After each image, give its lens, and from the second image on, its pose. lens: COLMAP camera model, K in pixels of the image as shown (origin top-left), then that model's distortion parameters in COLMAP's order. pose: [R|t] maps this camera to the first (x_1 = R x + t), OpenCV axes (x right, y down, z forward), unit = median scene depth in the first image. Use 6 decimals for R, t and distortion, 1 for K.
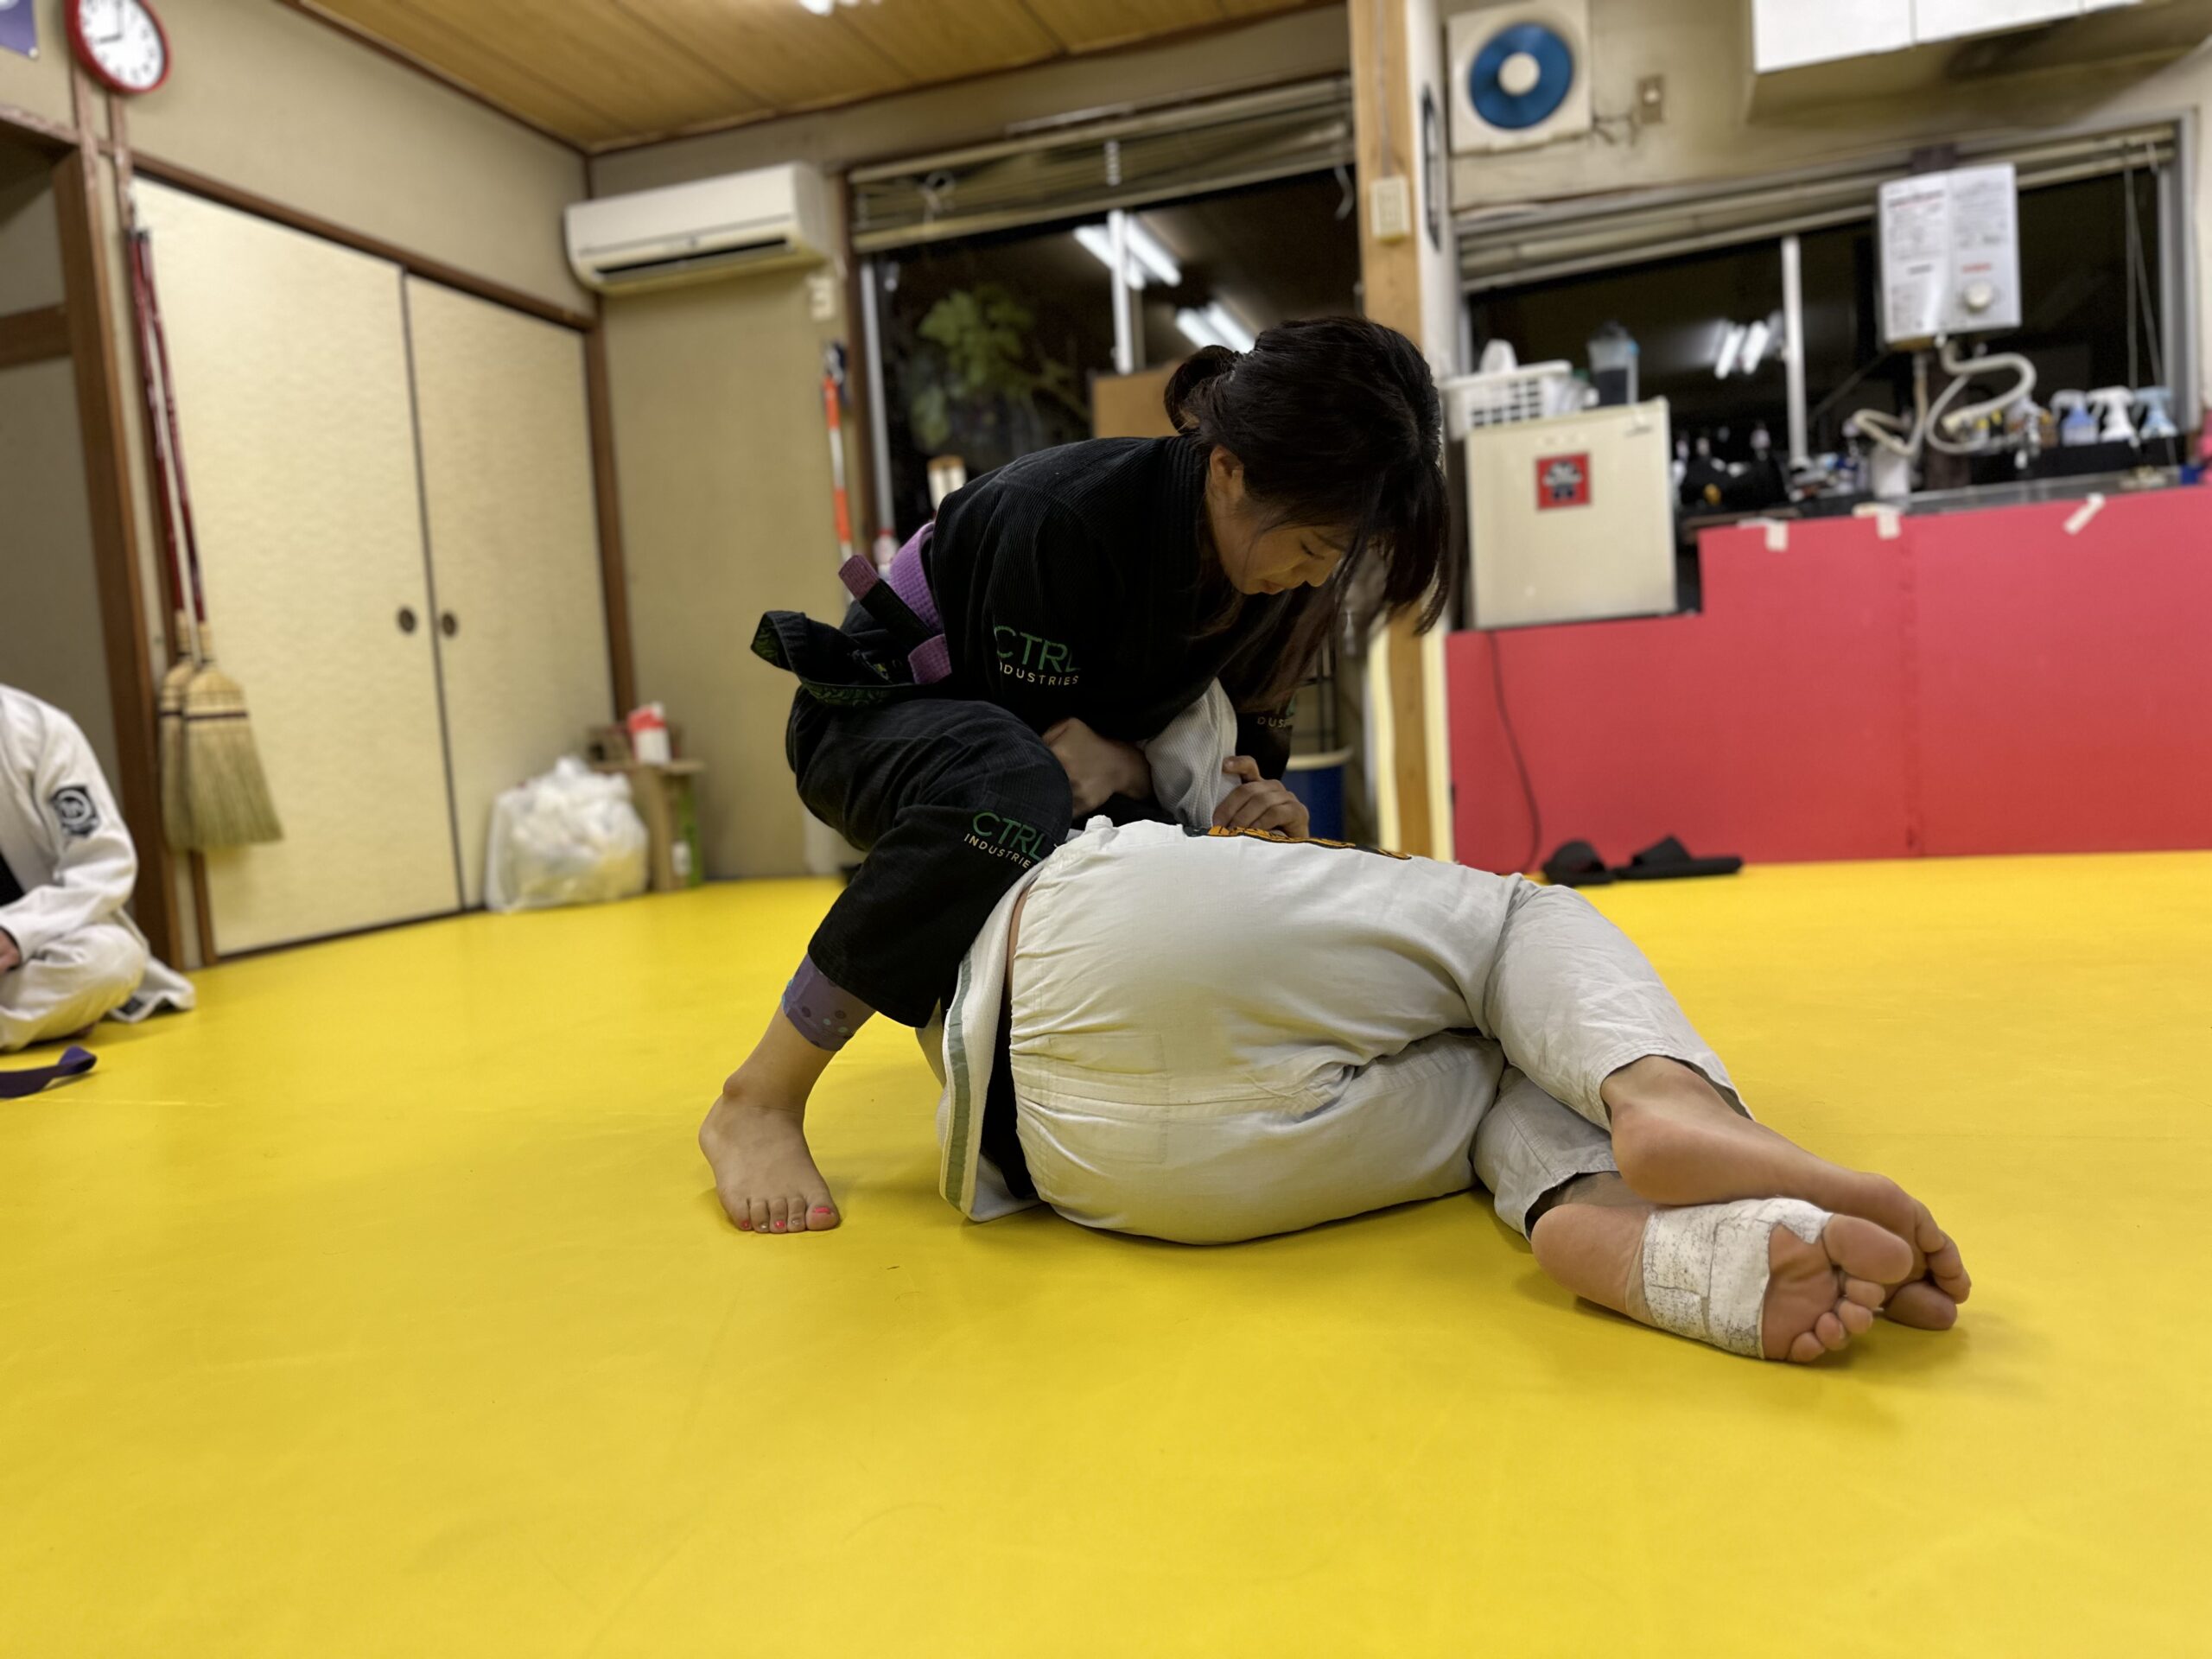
lens RADIAL K [[1524.0, 0, 1117.1], [0, 1524.0, 821.9], [0, 0, 1]] dist [0.012372, -0.018967]
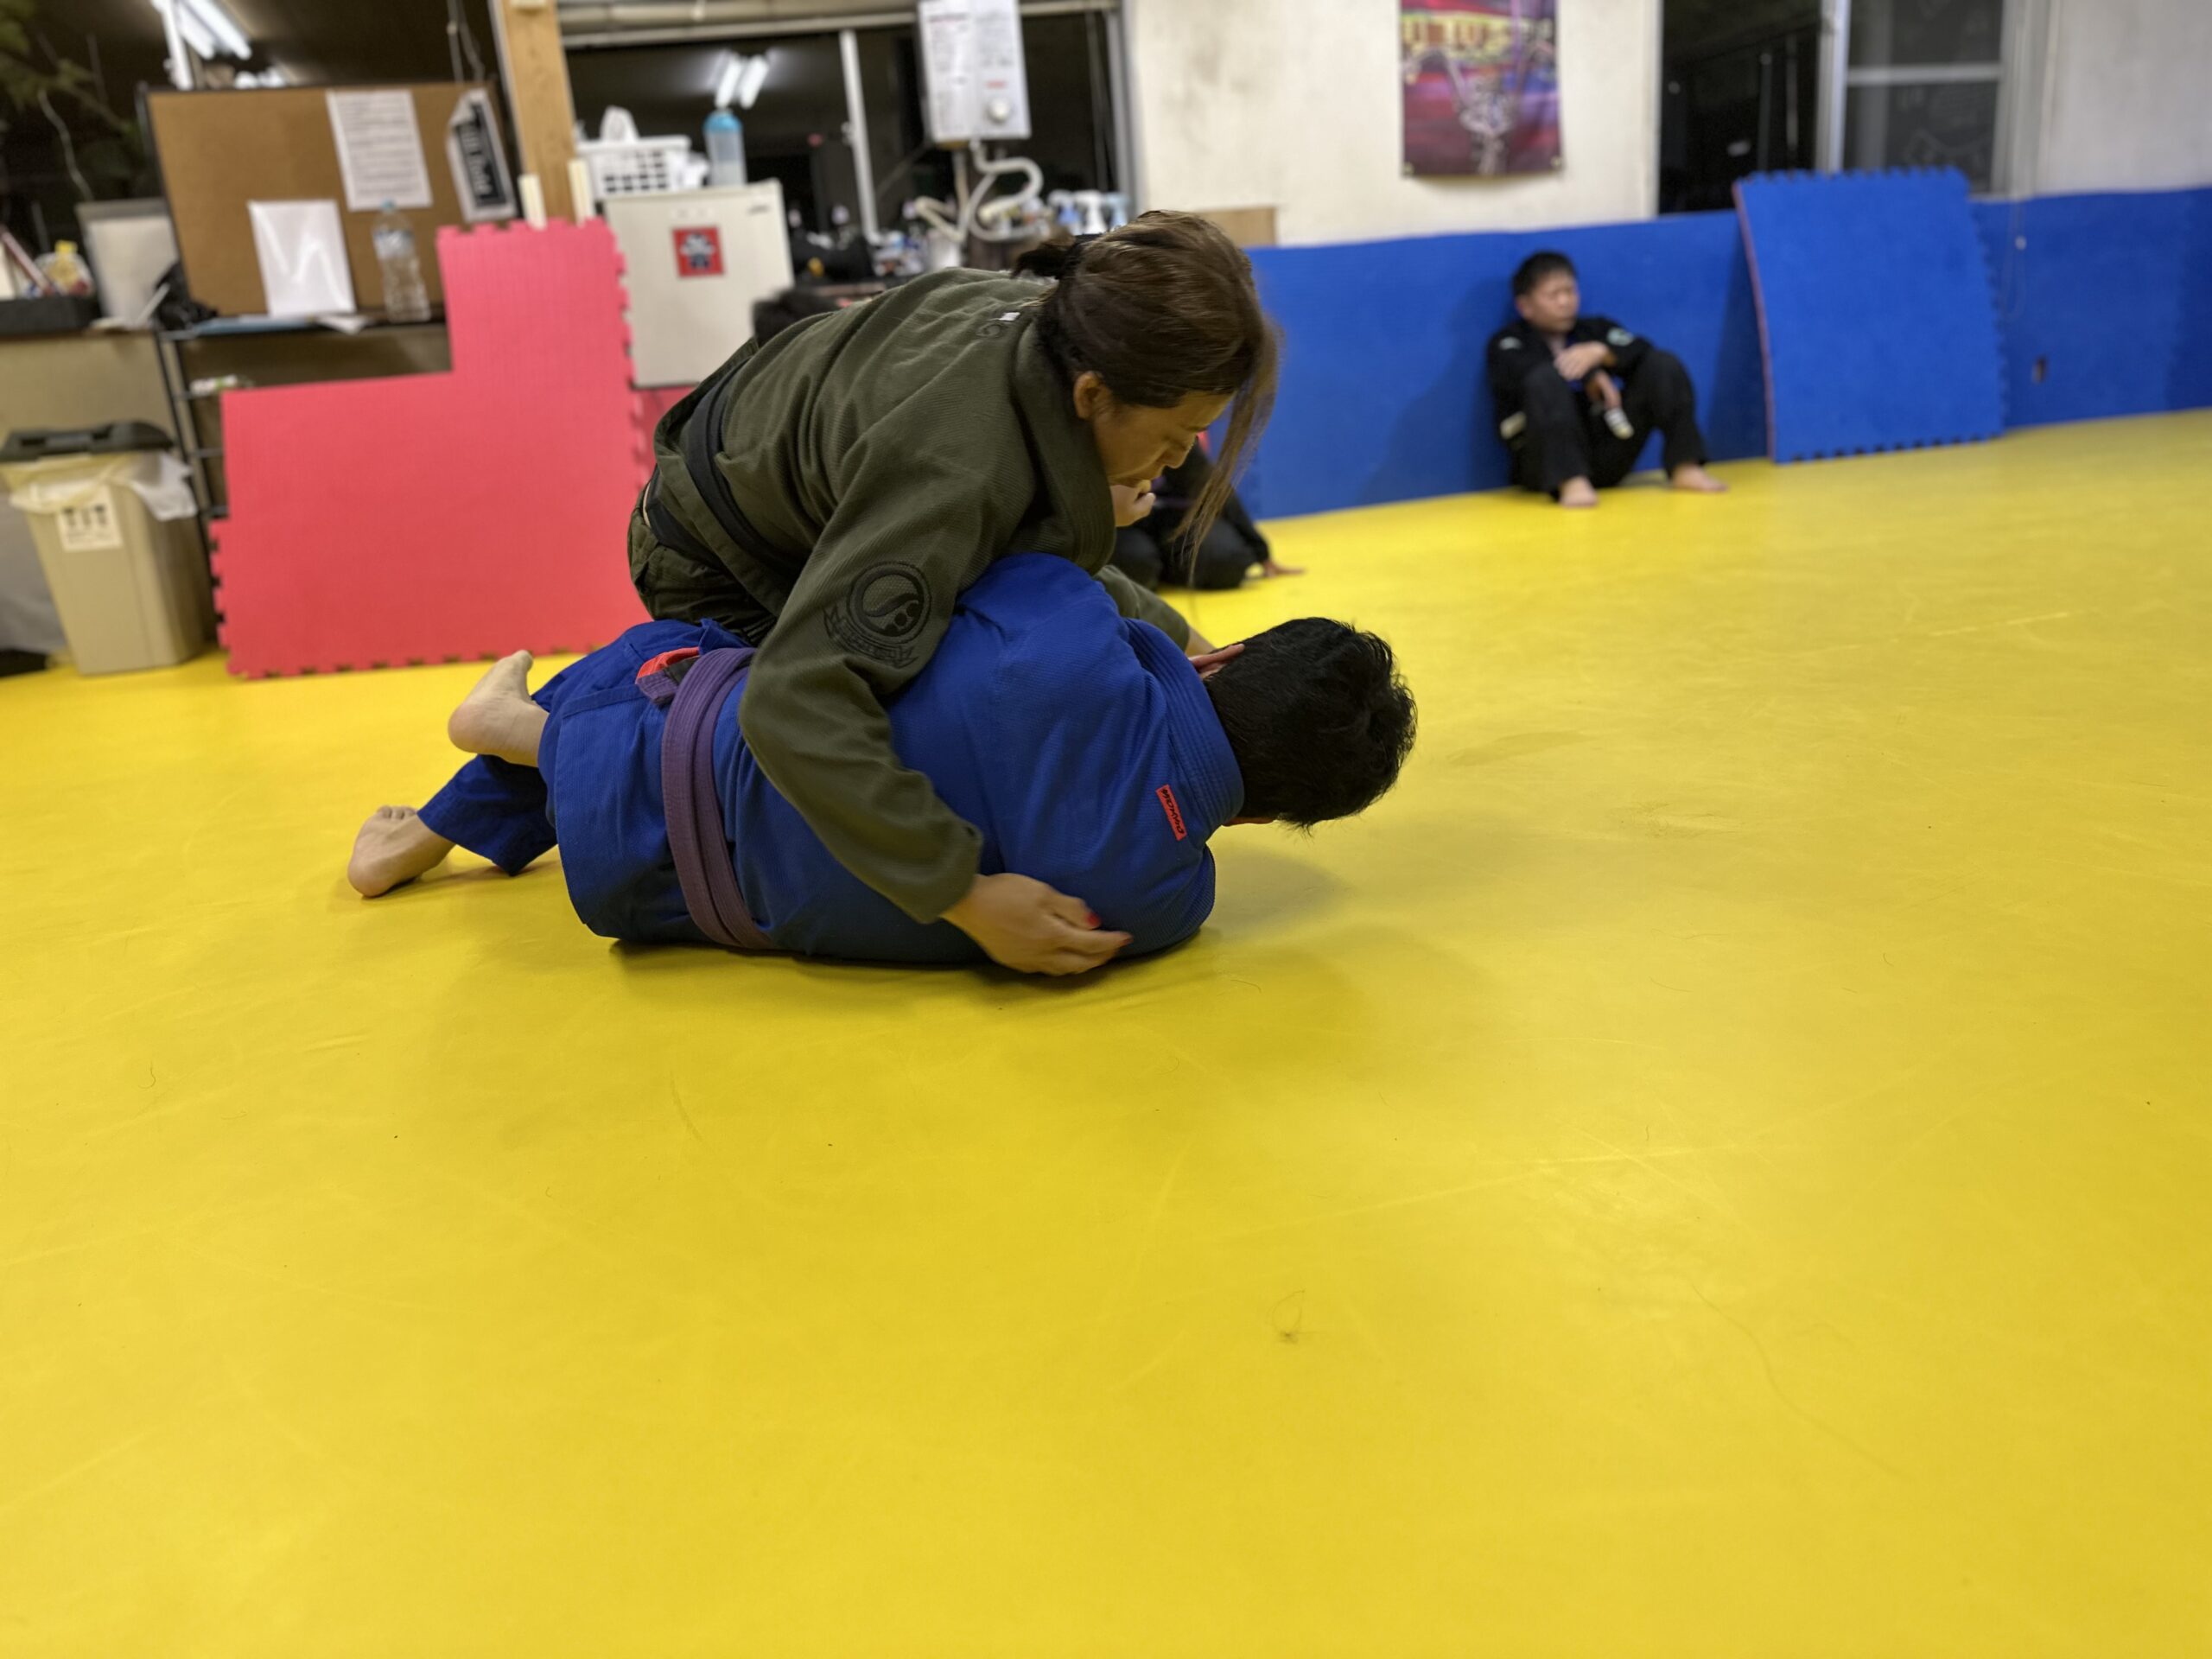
lens RADIAL K [[1524.0, 0, 1084.1], [0, 1524.0, 813.6], [0, 0, 1]] dist [0.012372, -0.018967]
pose [[0.817283, -0.162416, 0.552875, -0.151886], [0.063532, 0.979005, 0.193682, -0.017298], [-0.572724, -0.123168, 0.810442, -0.113531]]
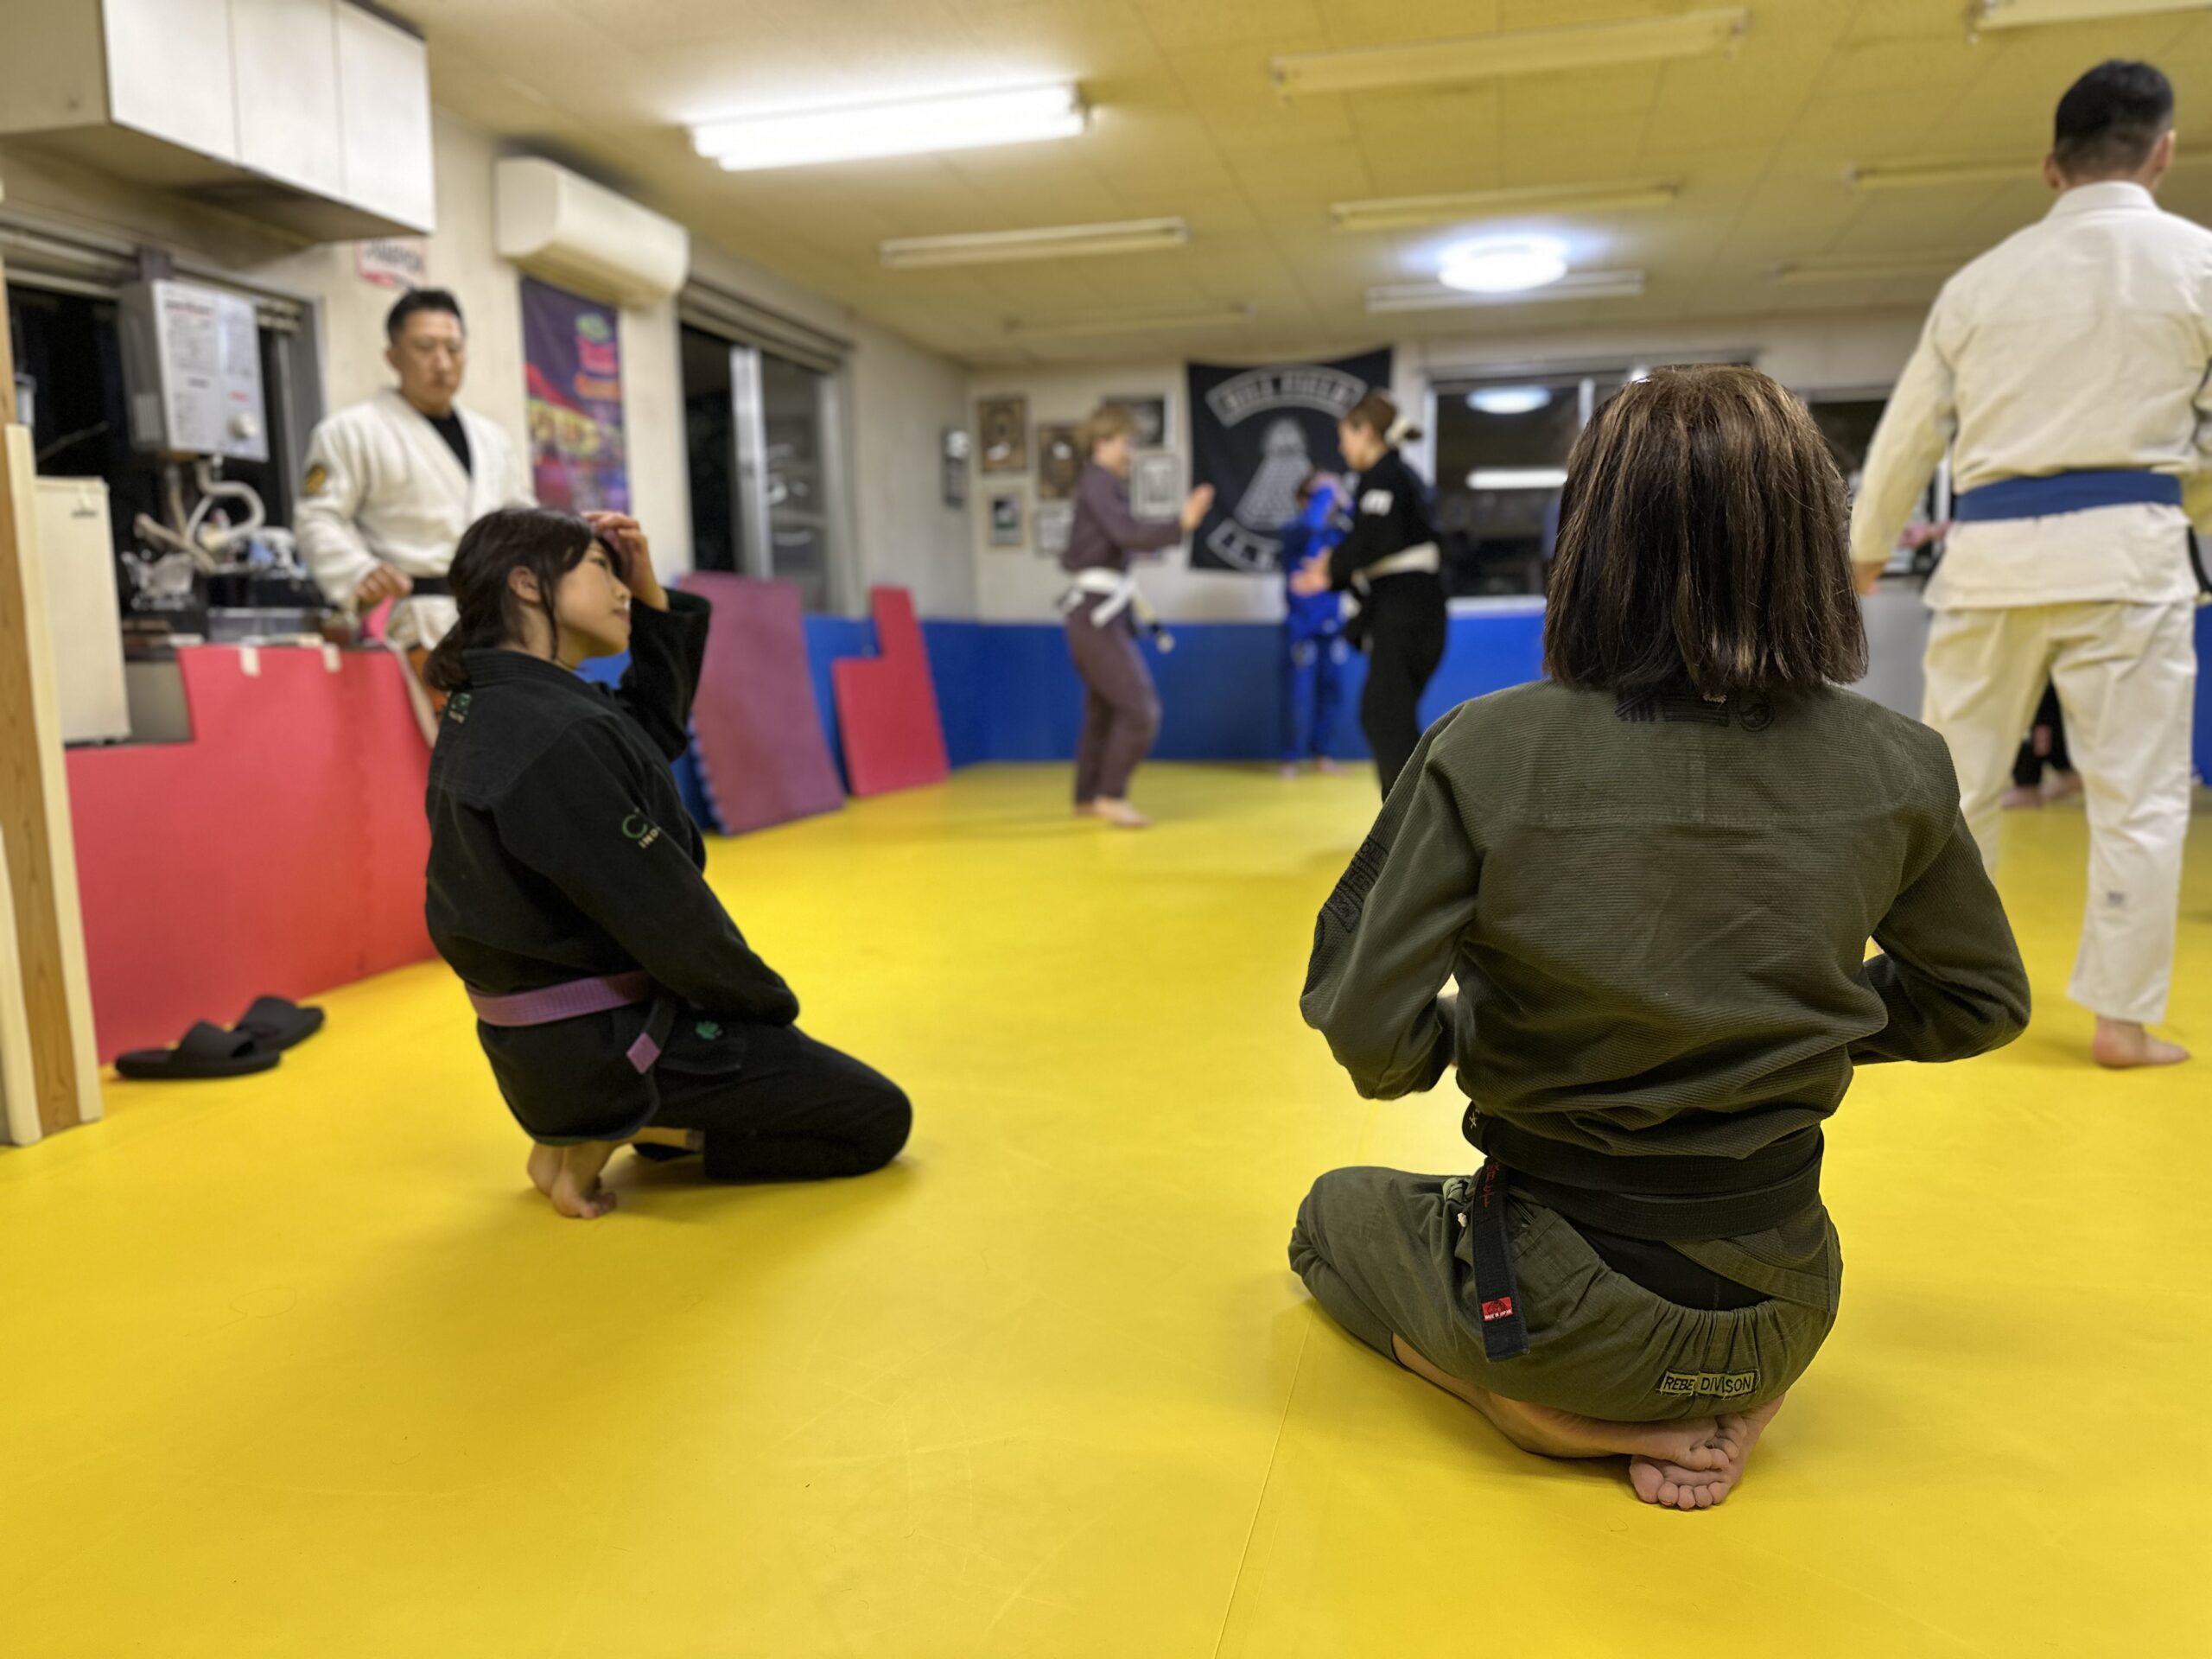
lens RADIAL K [[1524.0, 0, 1085.7], [0, 1524.0, 850.5], [0, 0, 1]] dist [0.012372, -0.018967]
pose [[-0.043866, -0.071729, 0.996459, -0.468423], [0.078485, 0.994089, 0.075013, -0.088022], [-0.995950, 0.081498, -0.037978, 0.469791]]
